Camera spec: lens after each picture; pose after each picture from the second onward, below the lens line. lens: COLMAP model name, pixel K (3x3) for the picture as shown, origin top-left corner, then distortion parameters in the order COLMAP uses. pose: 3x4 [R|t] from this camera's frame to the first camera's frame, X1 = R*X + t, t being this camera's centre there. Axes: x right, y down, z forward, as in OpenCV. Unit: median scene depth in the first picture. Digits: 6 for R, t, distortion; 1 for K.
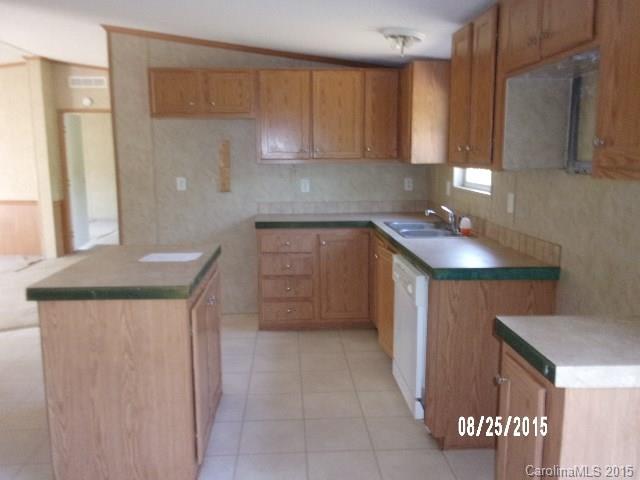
lens RADIAL K [[542.1, 0, 320.0], [0, 542.1, 240.0], [0, 0, 1]] dist [0.009303, -0.005584]
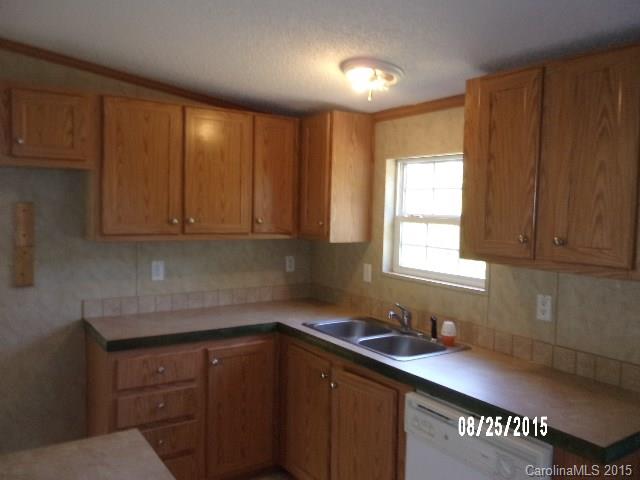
lens RADIAL K [[542.1, 0, 320.0], [0, 542.1, 240.0], [0, 0, 1]] dist [0.009303, -0.005584]
pose [[0.864412, -0.006607, 0.502741, -0.214635], [0.051735, 0.995775, -0.075867, -0.086009], [-0.500116, 0.091590, 0.861101, 0.349423]]
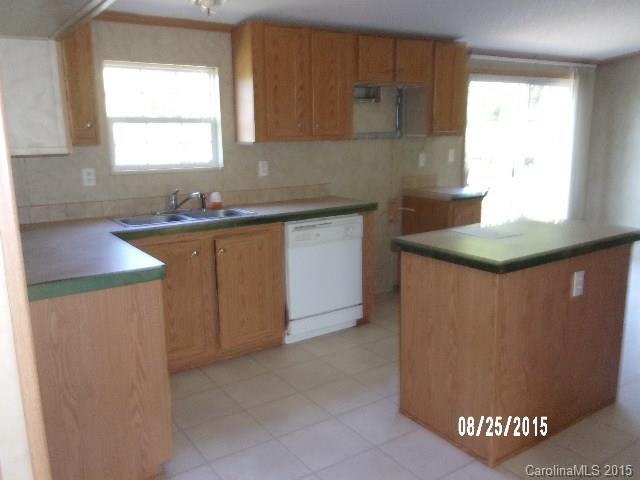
lens RADIAL K [[542.1, 0, 320.0], [0, 542.1, 240.0], [0, 0, 1]] dist [0.009303, -0.005584]
pose [[-0.513133, -0.155077, 0.844183, -0.605896], [0.153969, 0.950957, 0.268281, -0.166983], [-0.844386, 0.267641, -0.464091, 1.091083]]
